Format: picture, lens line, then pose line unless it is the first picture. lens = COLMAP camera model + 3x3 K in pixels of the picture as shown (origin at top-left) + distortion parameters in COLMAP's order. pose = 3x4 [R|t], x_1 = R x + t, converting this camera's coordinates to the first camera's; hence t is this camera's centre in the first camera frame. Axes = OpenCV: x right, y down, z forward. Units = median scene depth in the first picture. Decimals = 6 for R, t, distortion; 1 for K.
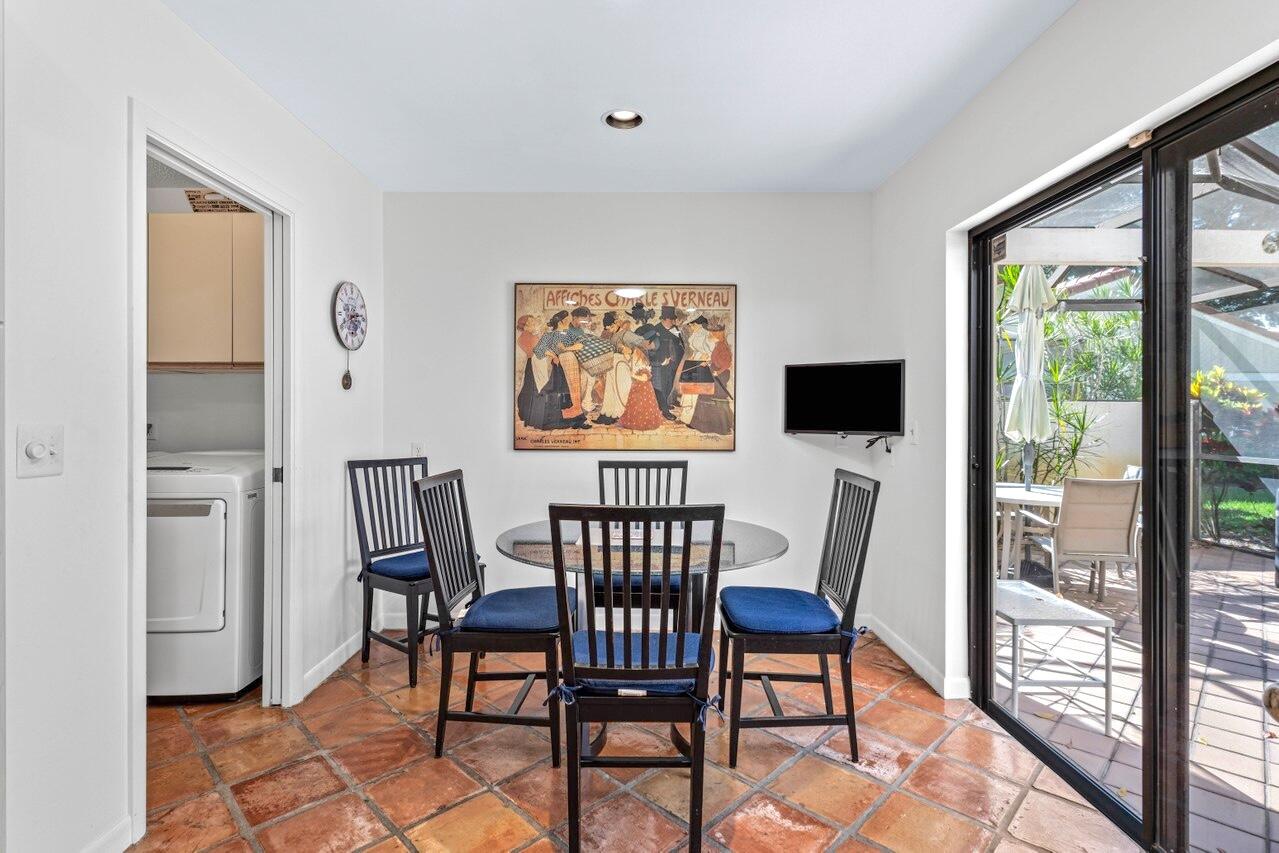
lens RADIAL K [[624.2, 0, 637.0], [0, 624.2, 419.1], [0, 0, 1]] dist [0.006618, 0.000991]
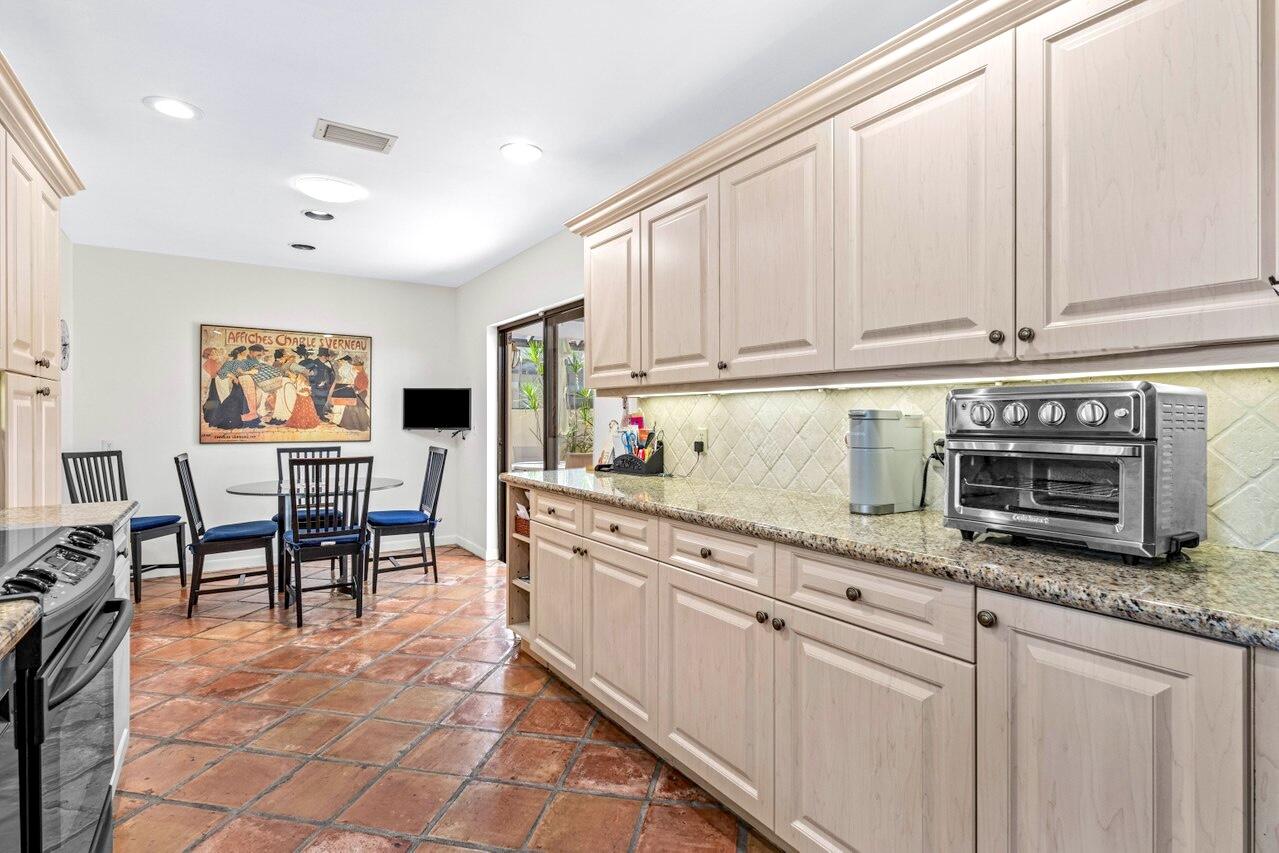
lens RADIAL K [[624.2, 0, 641.4], [0, 624.2, 421.9], [0, 0, 1]] dist [0.006618, 0.000991]
pose [[0.832960, -0.003544, 0.553322, -0.150440], [0.004615, 0.999989, -0.000543, 0.005988], [-0.553314, 0.003006, 0.832967, -0.713900]]
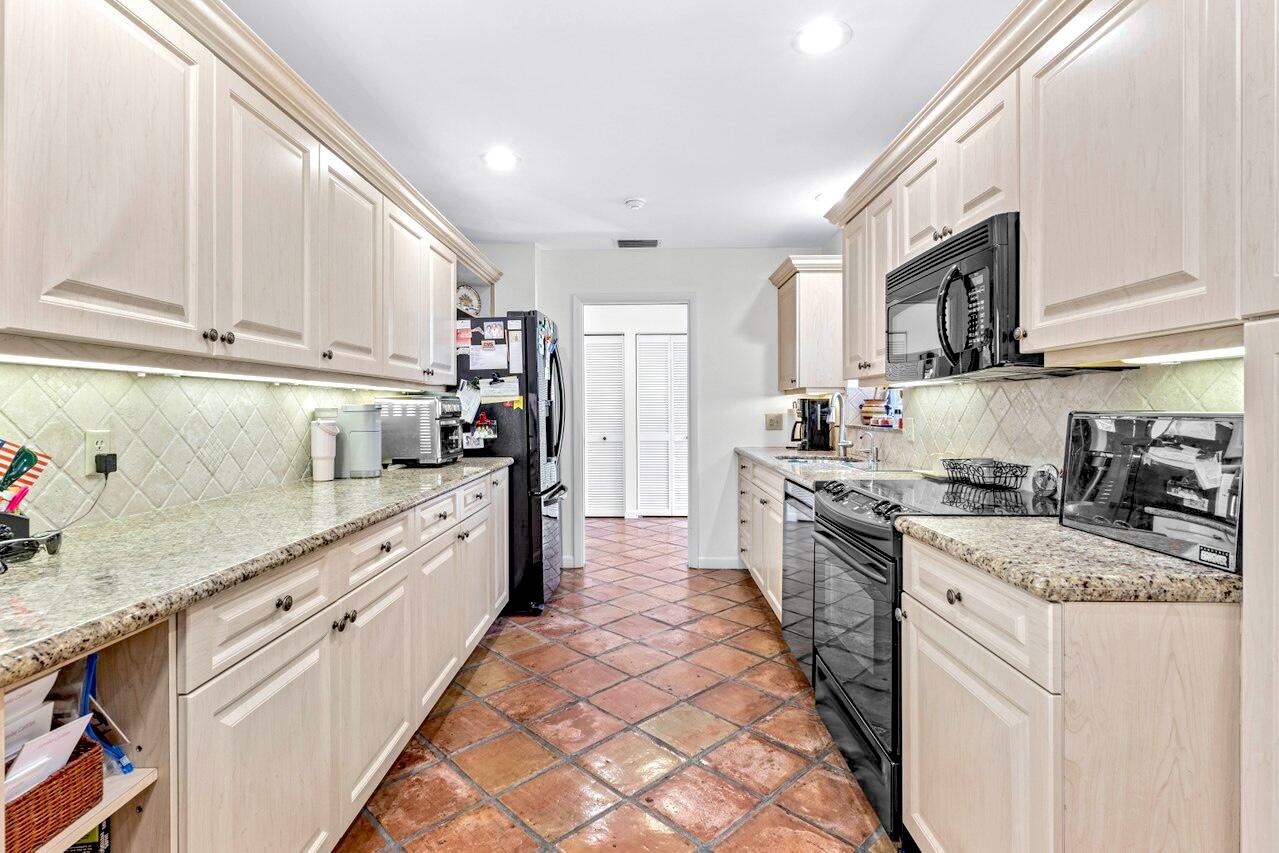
lens RADIAL K [[624.2, 0, 632.1], [0, 624.2, 415.1], [0, 0, 1]] dist [0.006618, 0.000991]
pose [[-0.999786, 0.001654, 0.020620, -0.029353], [0.002048, 0.999816, 0.019072, -0.004640], [-0.020585, 0.019110, -0.999605, 0.392114]]
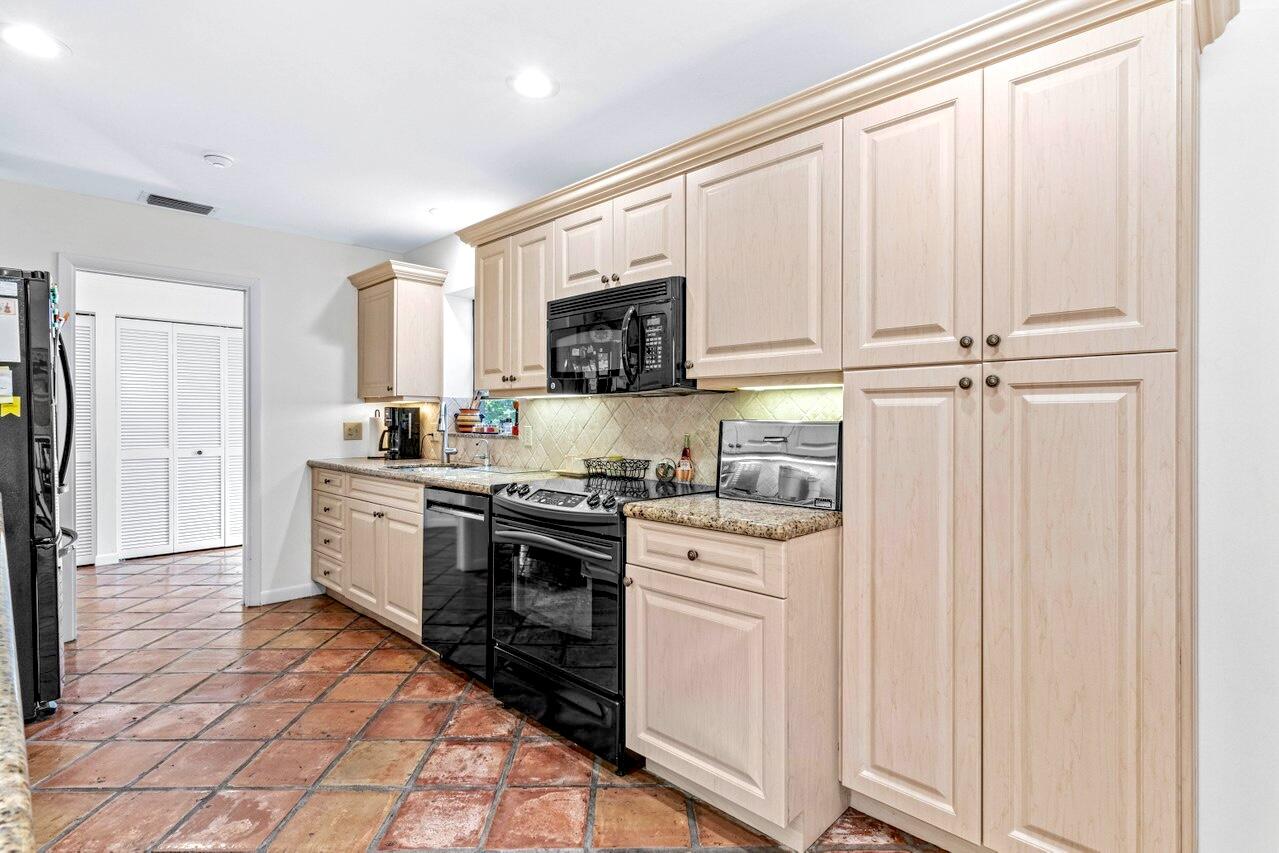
lens RADIAL K [[624.2, 0, 641.9], [0, 624.2, 423.1], [0, 0, 1]] dist [0.006618, 0.000991]
pose [[-0.696828, 0.005275, -0.717219, 0.193881], [-0.008386, 0.999845, 0.015501, -0.004488], [0.717189, 0.016816, -0.696676, 0.339128]]
